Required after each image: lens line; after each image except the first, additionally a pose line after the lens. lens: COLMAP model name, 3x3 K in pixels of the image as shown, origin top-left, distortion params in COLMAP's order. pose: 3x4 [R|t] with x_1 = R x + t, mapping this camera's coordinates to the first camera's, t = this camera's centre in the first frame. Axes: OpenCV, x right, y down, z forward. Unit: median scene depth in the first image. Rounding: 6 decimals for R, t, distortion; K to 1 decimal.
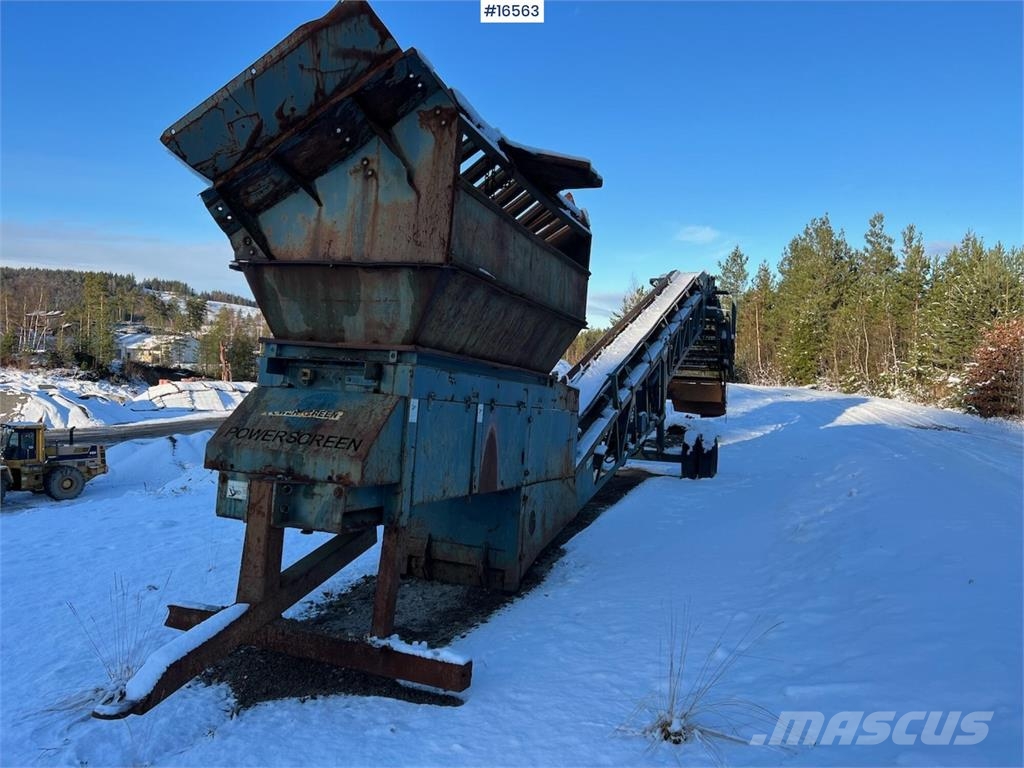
lens RADIAL K [[766.9, 0, 501.6], [0, 766.9, 386.5], [0, 0, 1]] dist [0.056564, -0.056075]
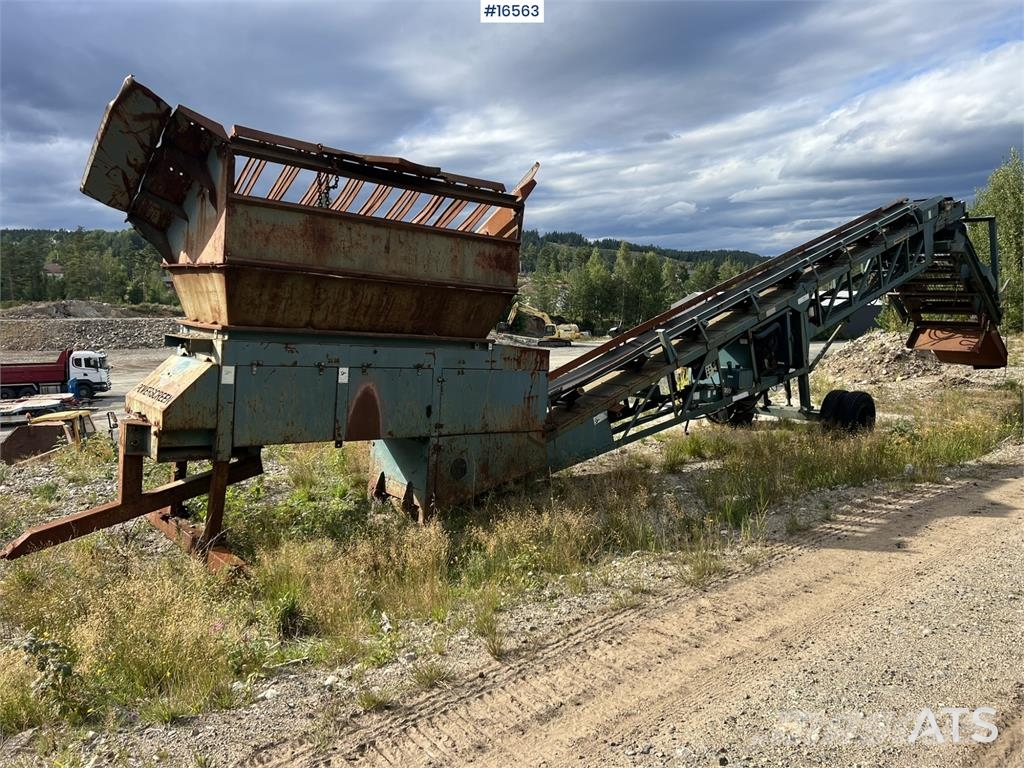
lens RADIAL K [[766.9, 0, 503.4], [0, 766.9, 379.2], [0, 0, 1]] dist [0.056564, -0.056075]
pose [[0.877812, 0.018437, -0.478651, 0.896099], [0.013082, 0.997963, 0.062433, -0.036242], [0.478827, -0.061066, 0.875783, 0.058033]]
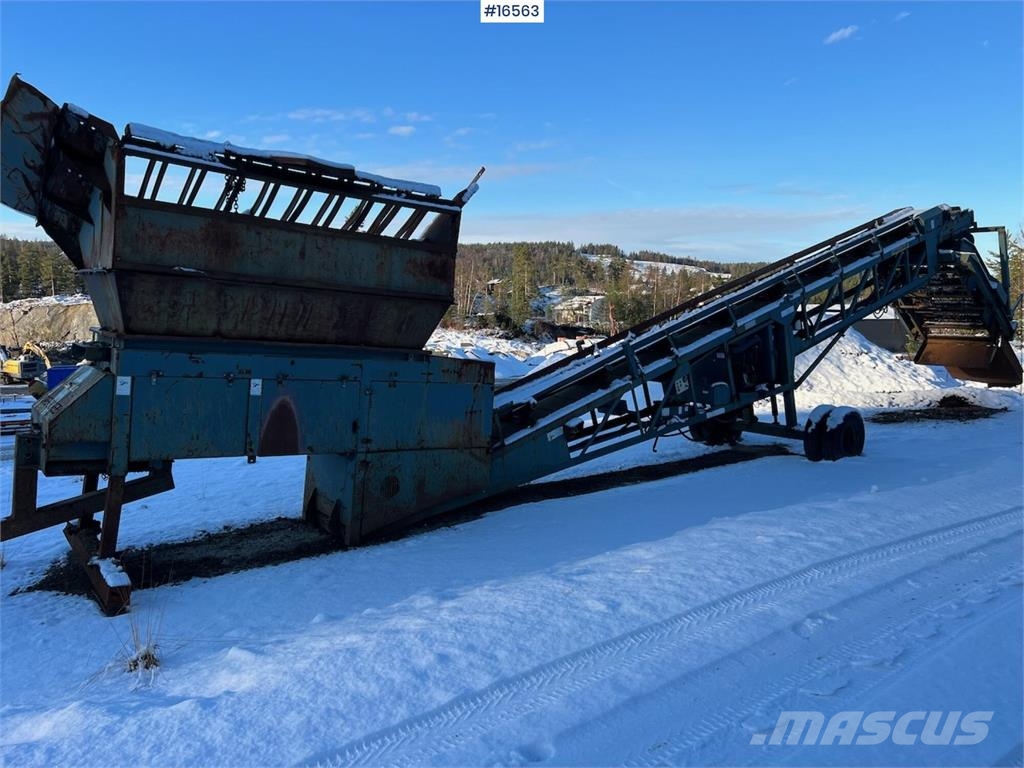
lens RADIAL K [[766.9, 0, 504.7], [0, 766.9, 378.0], [0, 0, 1]] dist [0.056564, -0.056075]
pose [[0.855584, 0.019874, -0.517283, 1.030231], [0.004638, 0.998928, 0.046050, -0.035018], [0.517644, -0.041799, 0.854575, 0.225981]]
